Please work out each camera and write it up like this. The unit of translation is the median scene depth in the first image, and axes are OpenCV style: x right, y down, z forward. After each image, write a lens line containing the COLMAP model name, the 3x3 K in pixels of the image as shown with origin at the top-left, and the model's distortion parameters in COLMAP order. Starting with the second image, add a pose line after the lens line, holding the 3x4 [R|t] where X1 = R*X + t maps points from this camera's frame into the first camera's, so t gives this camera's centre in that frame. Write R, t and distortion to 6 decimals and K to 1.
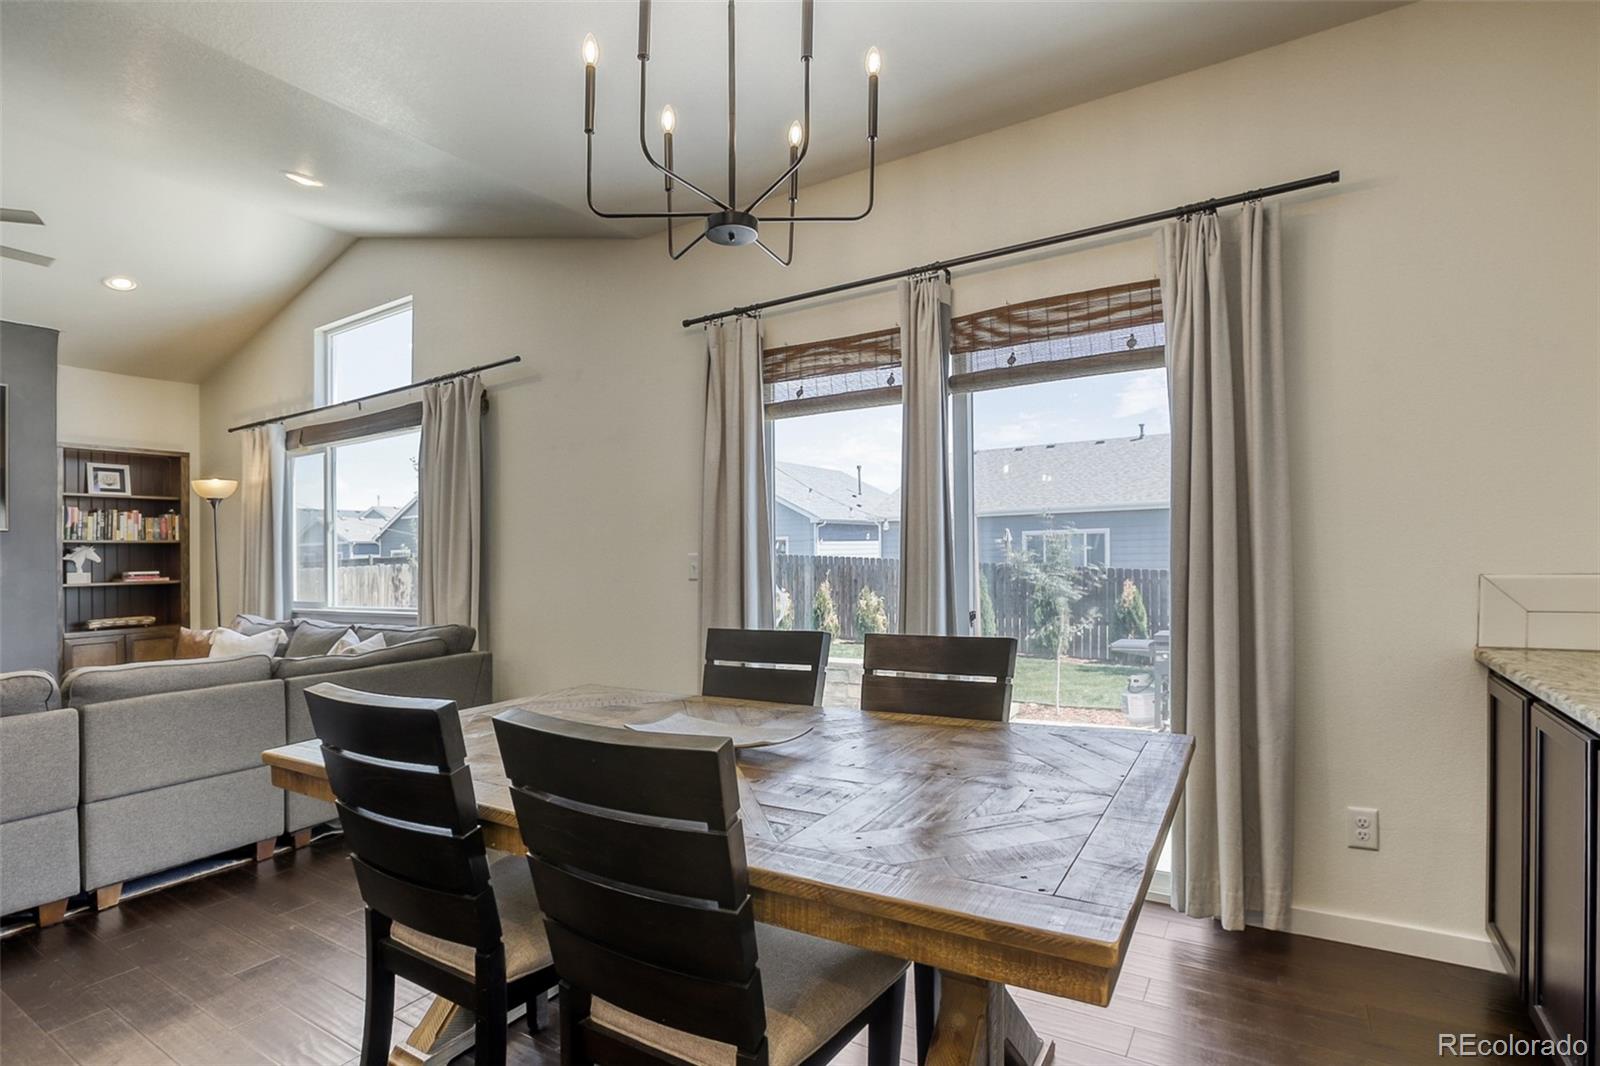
lens RADIAL K [[802.1, 0, 800.2], [0, 802.1, 550.6], [0, 0, 1]] dist [0.001032, 0.000214]
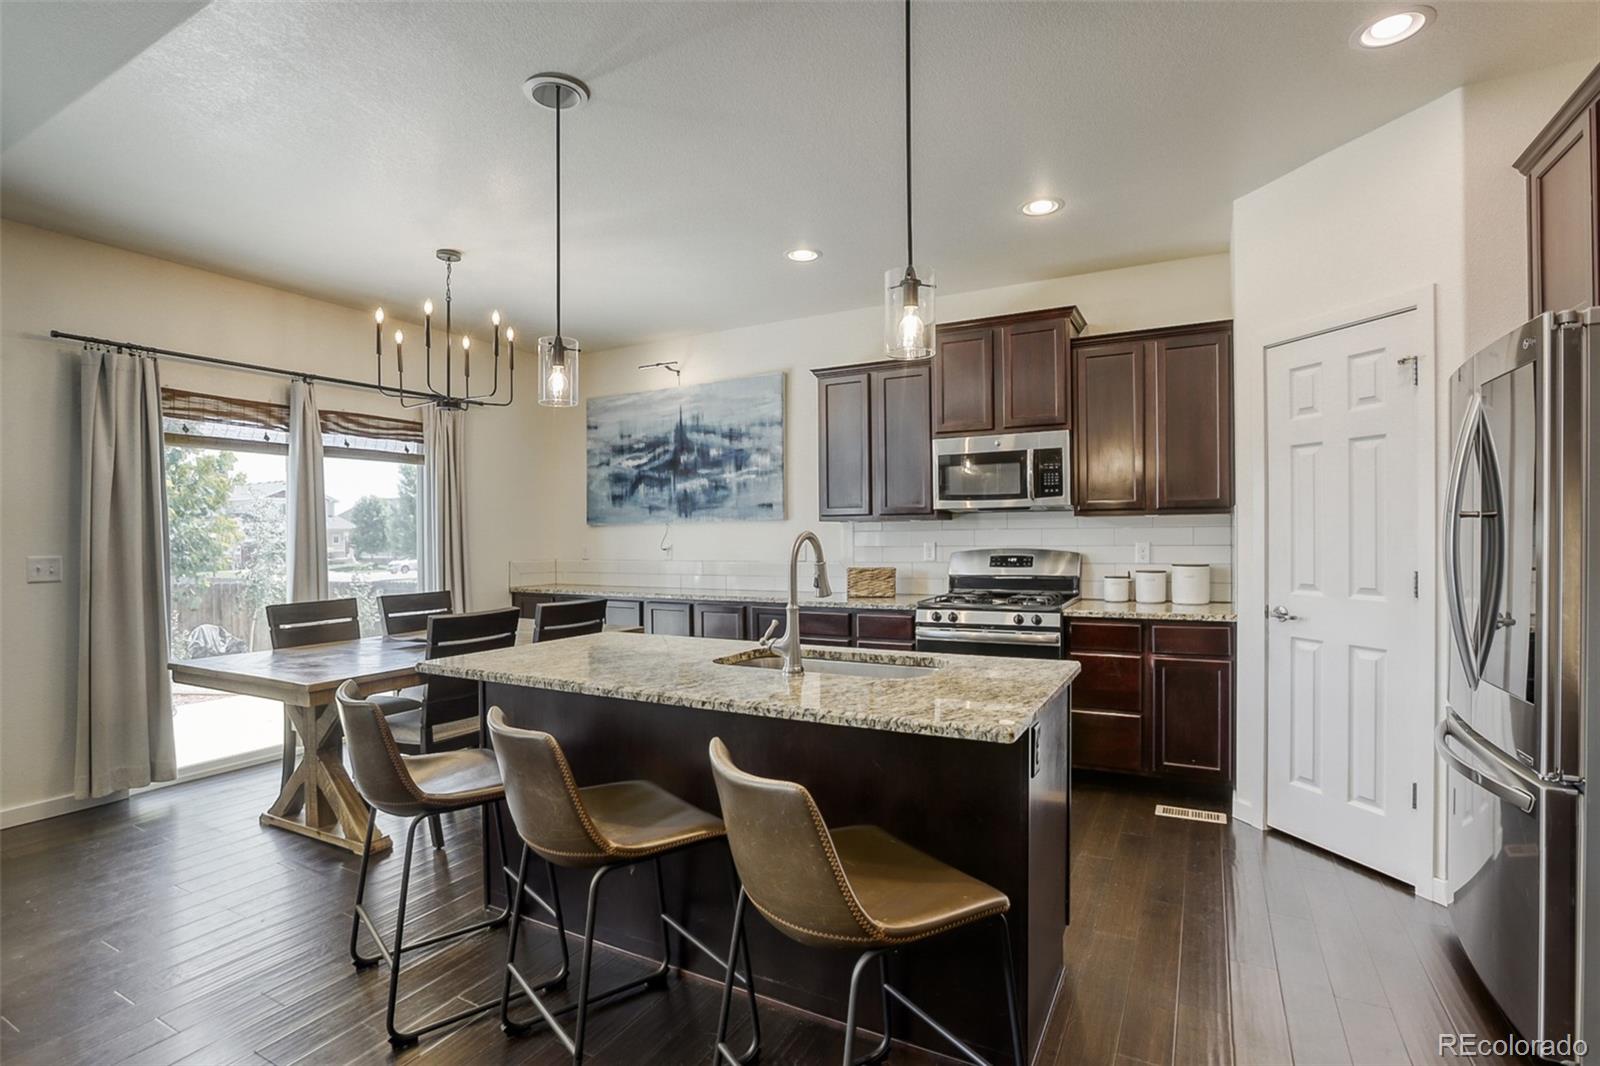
lens RADIAL K [[750.0, 0, 800.1], [0, 750.0, 542.4], [0, 0, 1]] dist [-0.001045, 0.000322]
pose [[-0.028956, 0.008757, 0.999542, -1.375667], [0.004859, 0.999951, -0.008620, -0.001762], [-0.999569, 0.004607, -0.028997, 0.056728]]
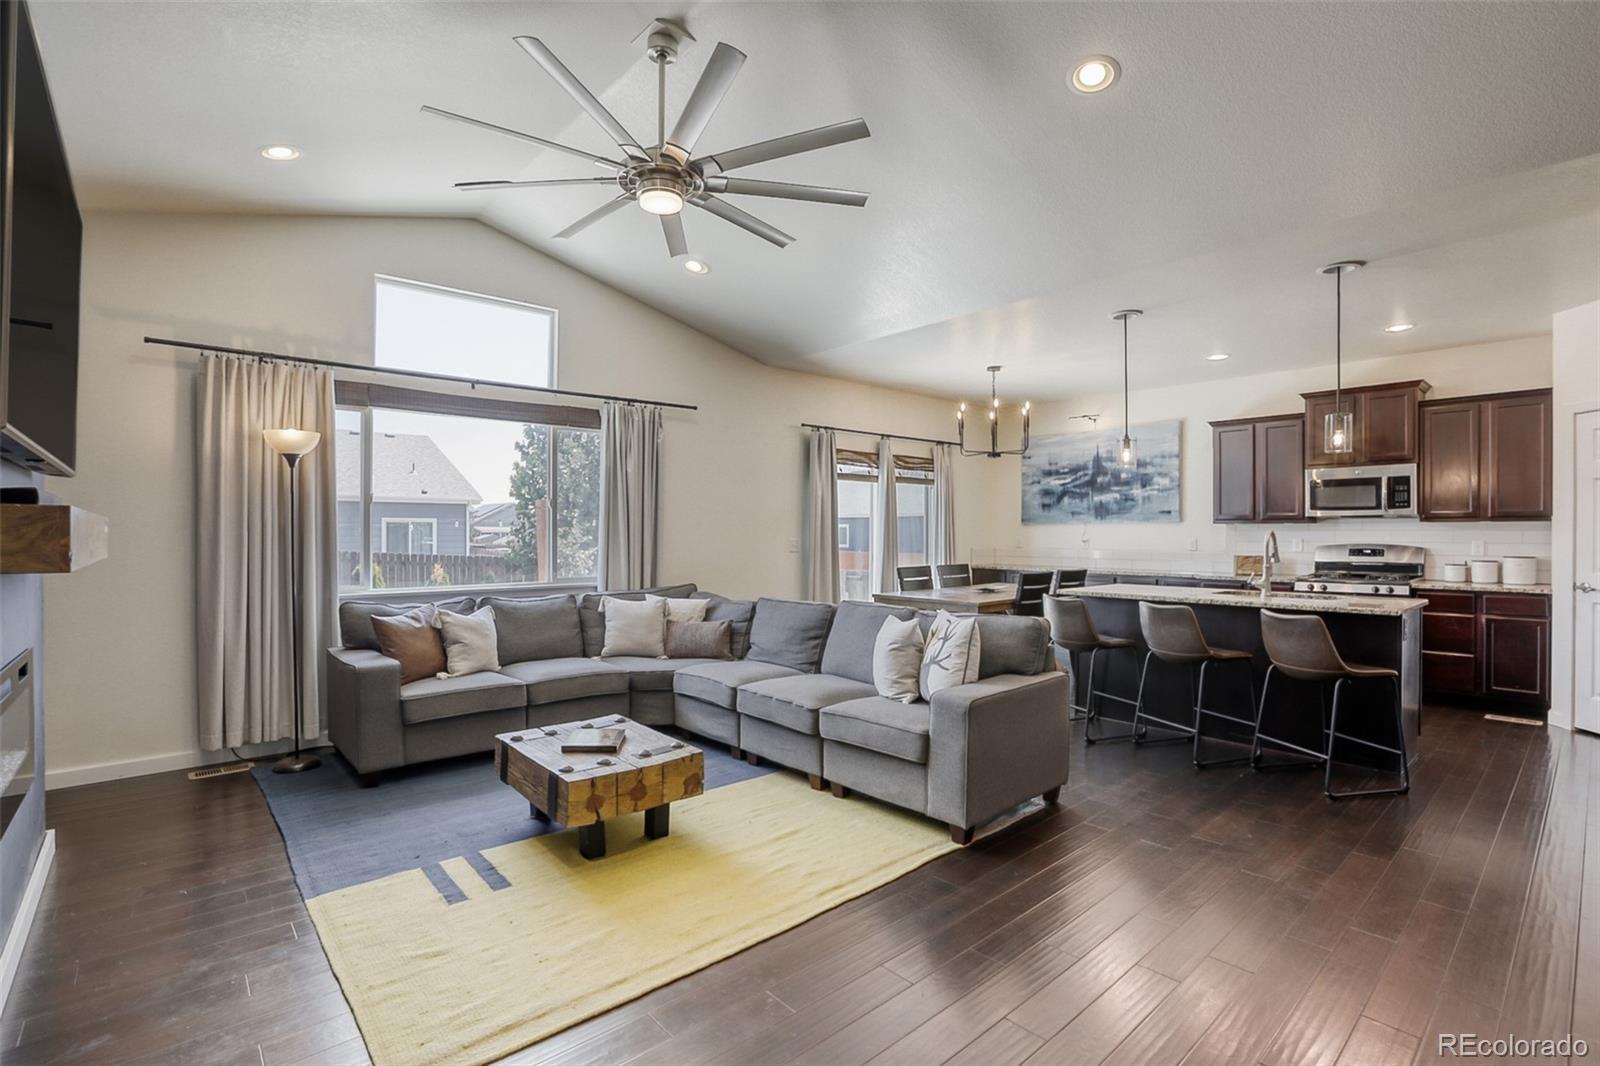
lens RADIAL K [[824.6, 0, 800.0], [0, 824.6, 533.0], [0, 0, 1]] dist [0.037911, 0.000014]
pose [[0.234945, 0.019701, 0.971809, -2.679758], [-0.012385, 0.999774, -0.017273, 0.032676], [-0.971930, -0.007977, 0.235136, 0.633617]]
